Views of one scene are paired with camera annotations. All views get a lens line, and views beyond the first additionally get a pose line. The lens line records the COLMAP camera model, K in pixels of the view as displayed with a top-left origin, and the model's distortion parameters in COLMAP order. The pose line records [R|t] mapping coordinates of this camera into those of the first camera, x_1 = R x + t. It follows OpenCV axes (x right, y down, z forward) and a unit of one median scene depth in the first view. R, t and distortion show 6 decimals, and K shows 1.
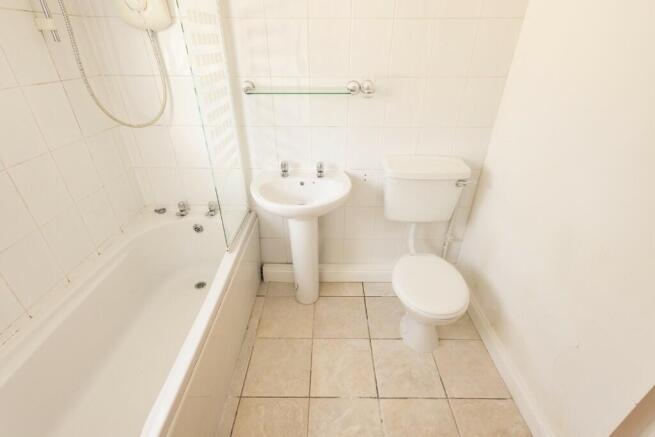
lens RADIAL K [[304.6, 0, 327.0], [0, 304.6, 215.5], [0, 0, 1]] dist [0.003019, 0.000974]
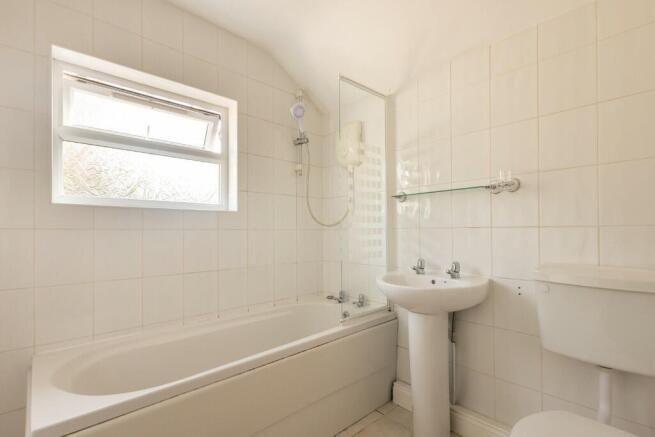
lens RADIAL K [[304.6, 0, 322.6], [0, 304.6, 223.7], [0, 0, 1]] dist [0.003019, 0.000974]
pose [[0.670842, -0.024629, -0.741191, 0.397174], [-0.363908, 0.859912, -0.357941, 0.205273], [0.646175, 0.509847, 0.567903, 0.154121]]
